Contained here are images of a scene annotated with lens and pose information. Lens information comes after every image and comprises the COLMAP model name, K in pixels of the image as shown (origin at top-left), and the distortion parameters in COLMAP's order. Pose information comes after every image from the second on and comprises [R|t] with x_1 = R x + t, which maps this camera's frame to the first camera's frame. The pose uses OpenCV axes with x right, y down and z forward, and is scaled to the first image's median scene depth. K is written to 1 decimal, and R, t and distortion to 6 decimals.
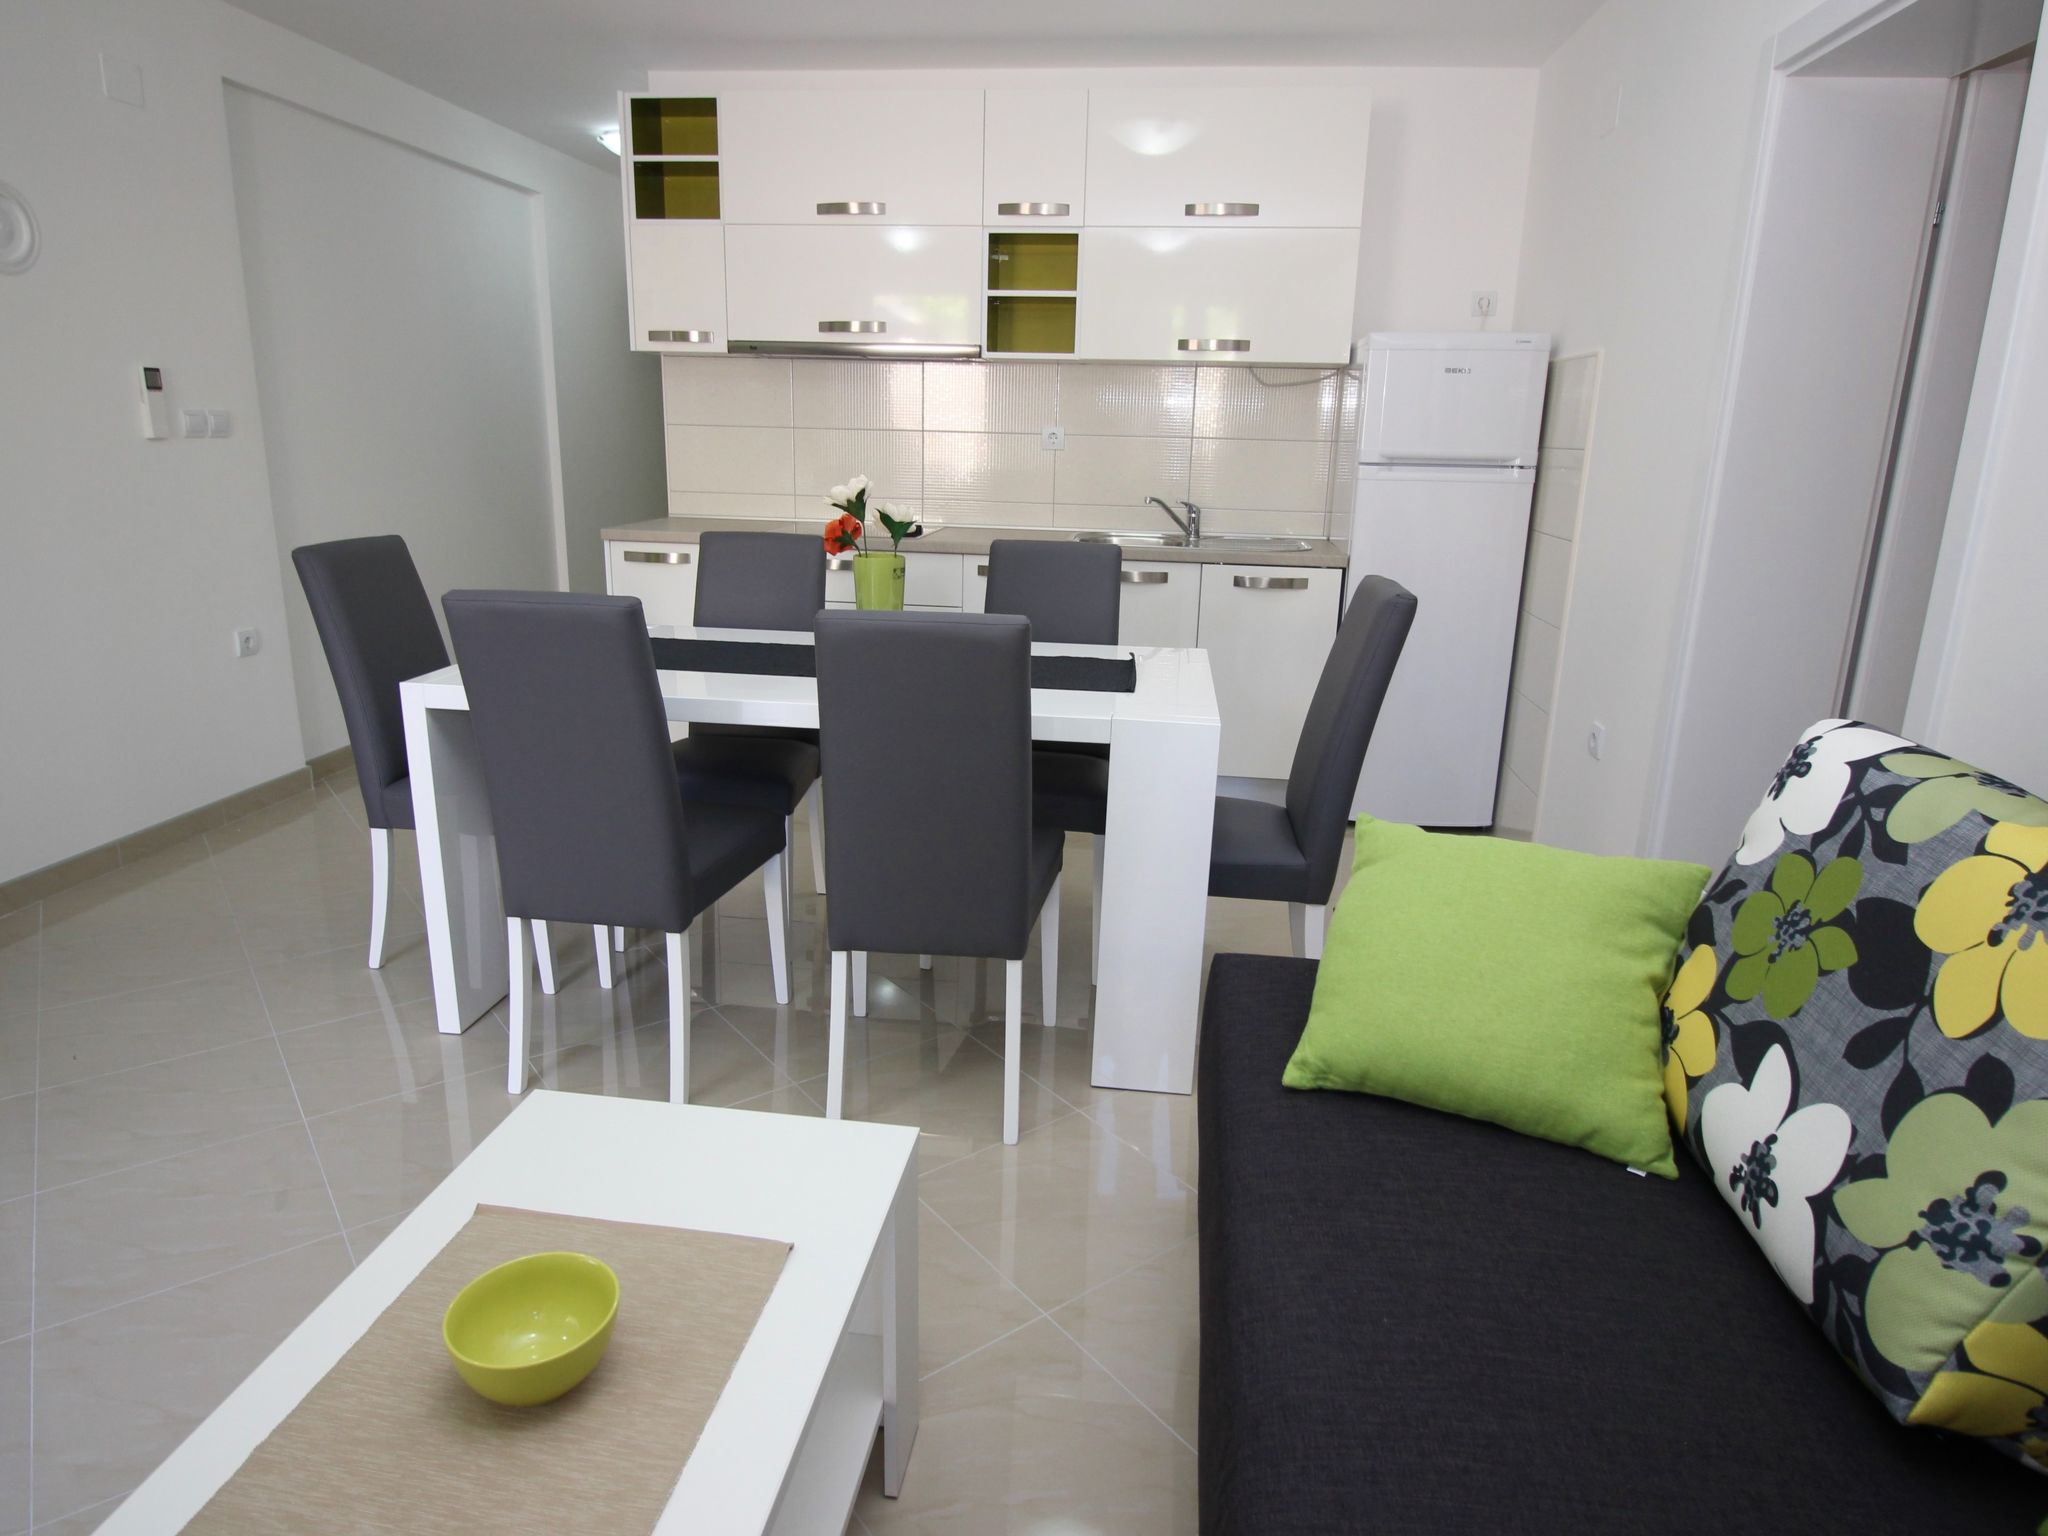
lens RADIAL K [[1217.5, 0, 1024.0], [0, 1217.5, 768.0], [0, 0, 1]] dist [-0.012259, -0.002695]
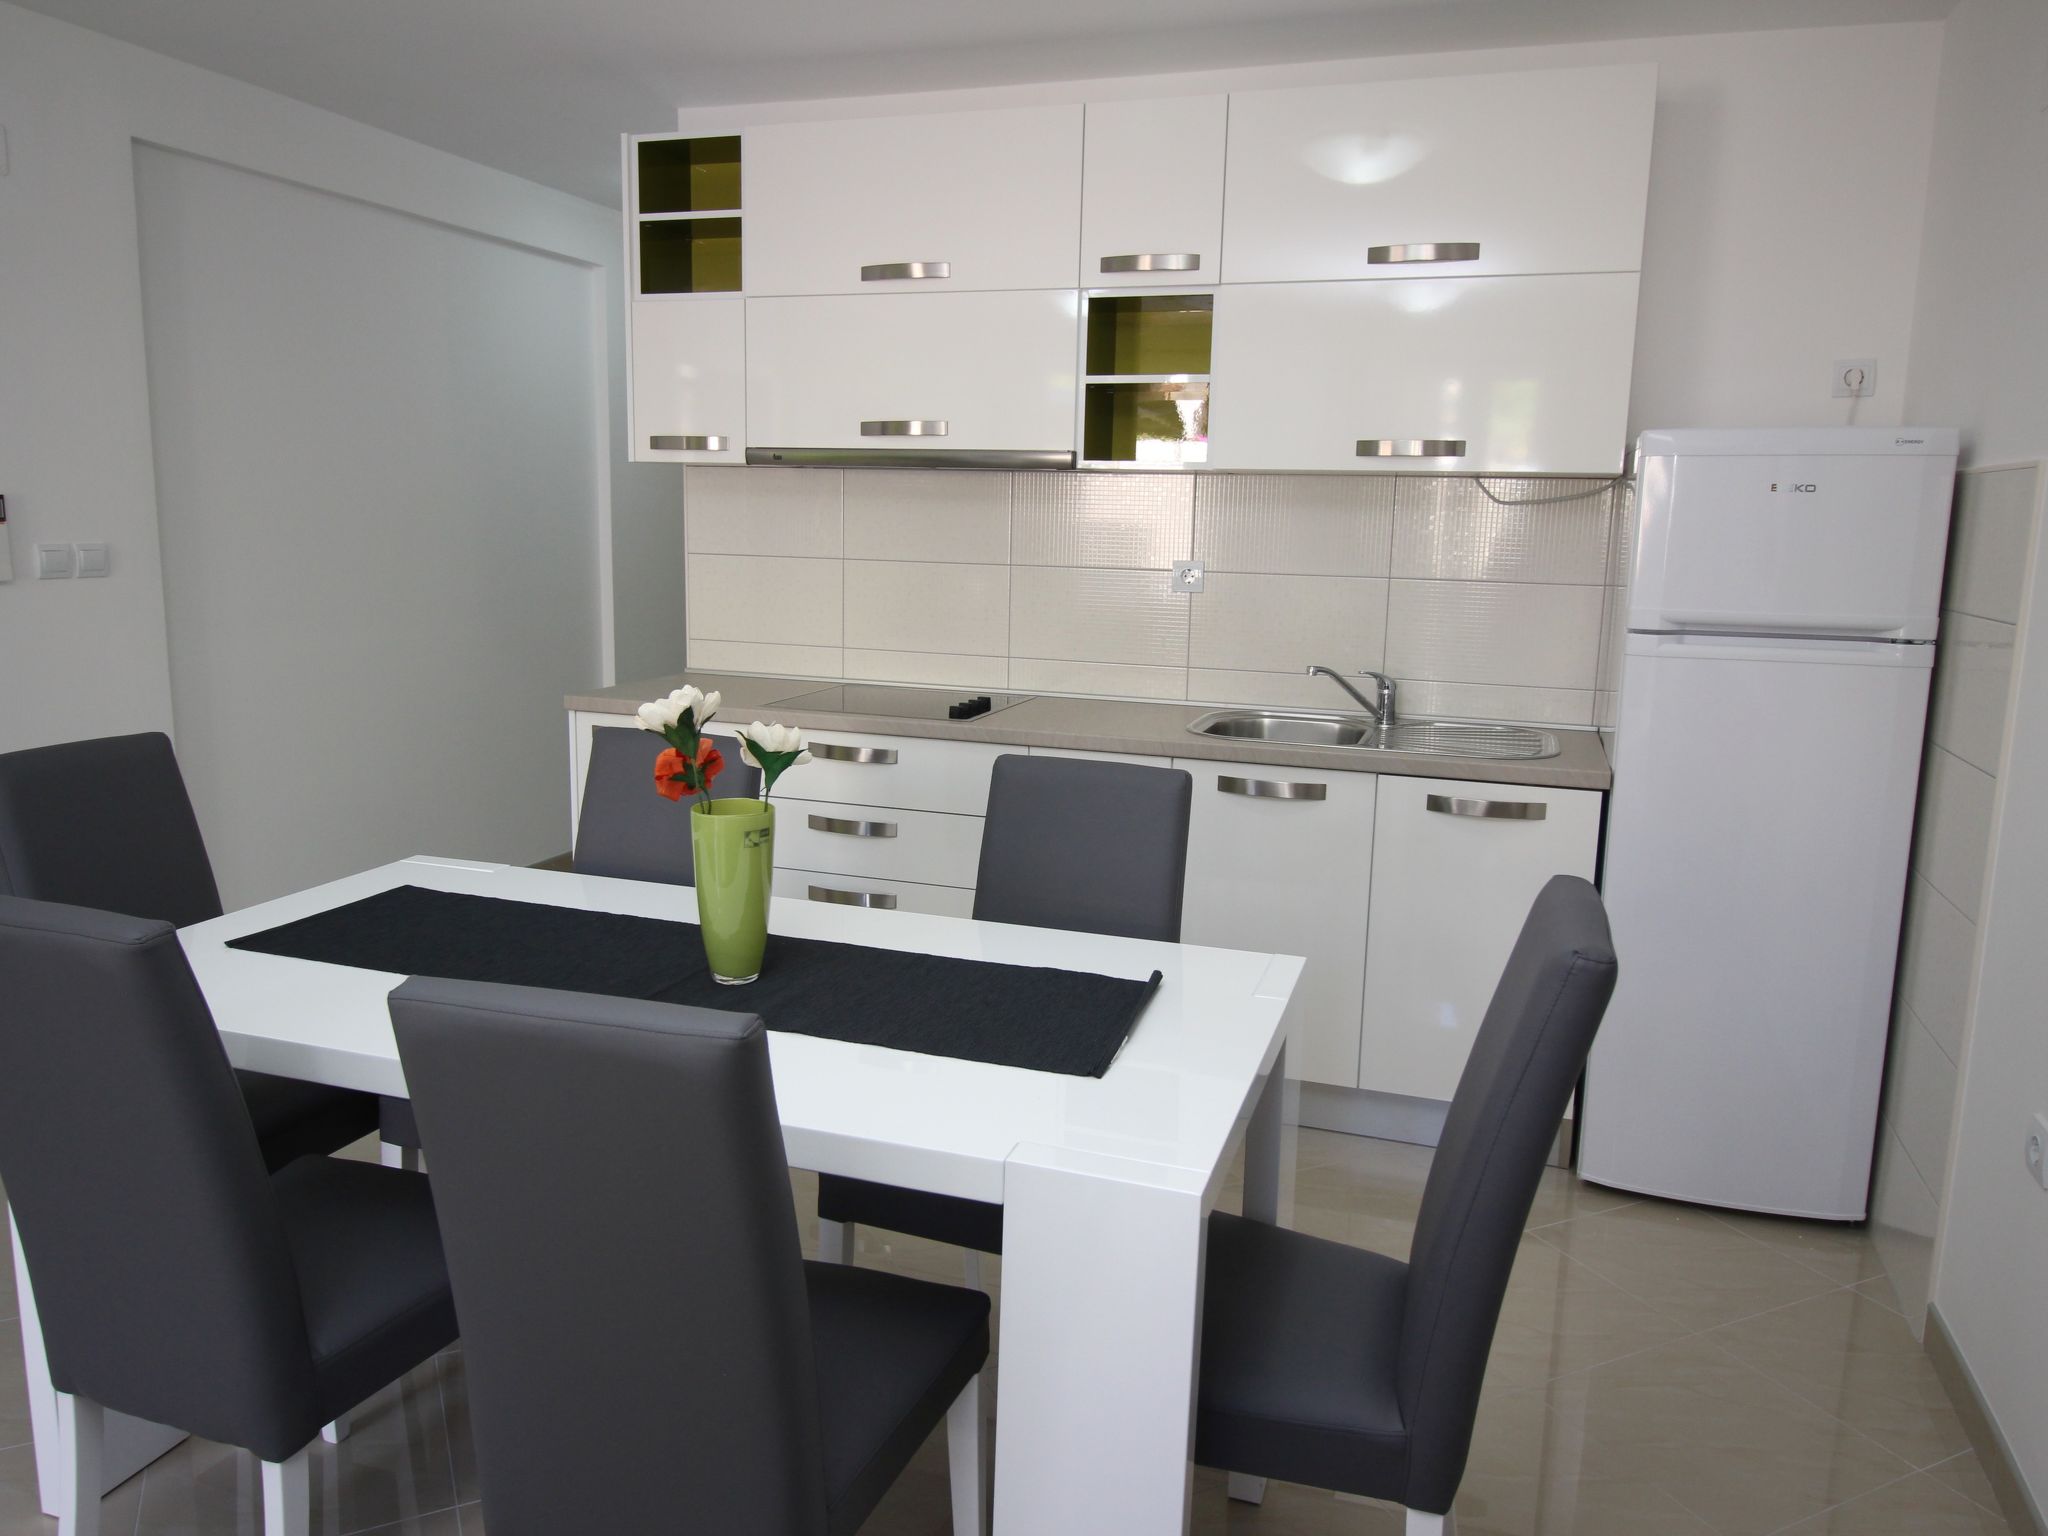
lens RADIAL K [[1451.5, 0, 1024.0], [0, 1451.5, 768.0], [0, 0, 1]] dist [-0.006116, -0.001635]
pose [[0.979263, 0.032334, -0.199996, 0.113507], [-0.052415, 0.994006, -0.095943, -0.085029], [0.195695, 0.104436, 0.975088, 0.196943]]
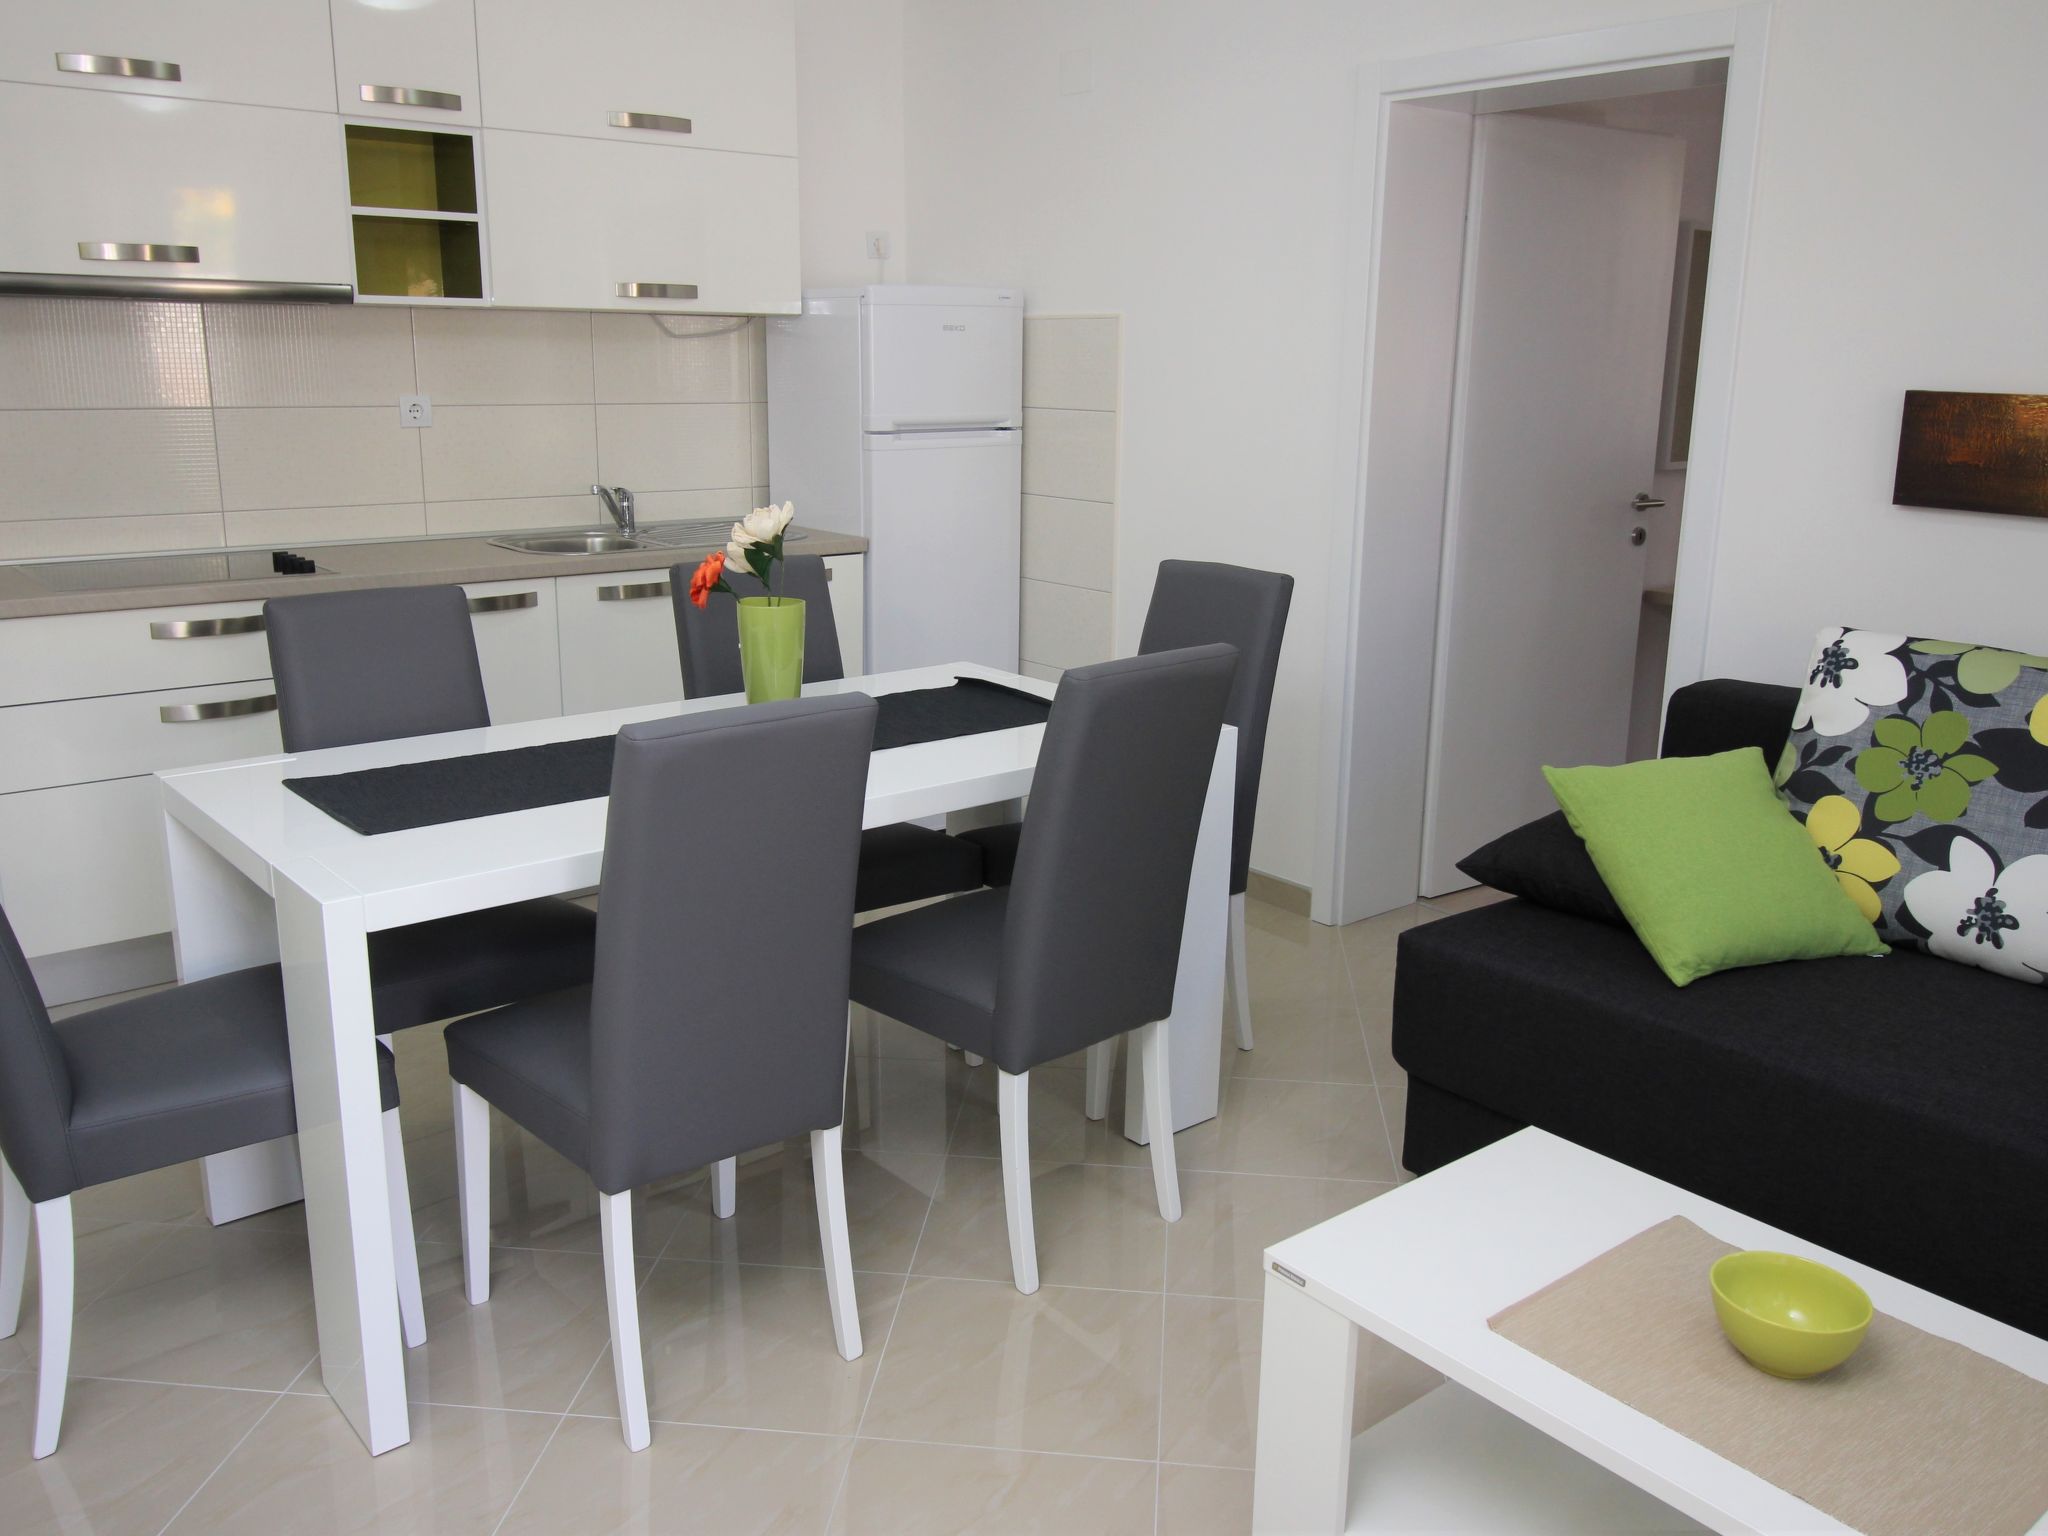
lens RADIAL K [[1644.9, 0, 1024.0], [0, 1644.9, 768.0], [0, 0, 1]] dist [0.001291, -0.002355]
pose [[0.687951, -0.191561, 0.700020, -0.492350], [0.199170, 0.977337, 0.071713, -0.073184], [-0.697894, 0.090088, 0.710513, 0.098189]]
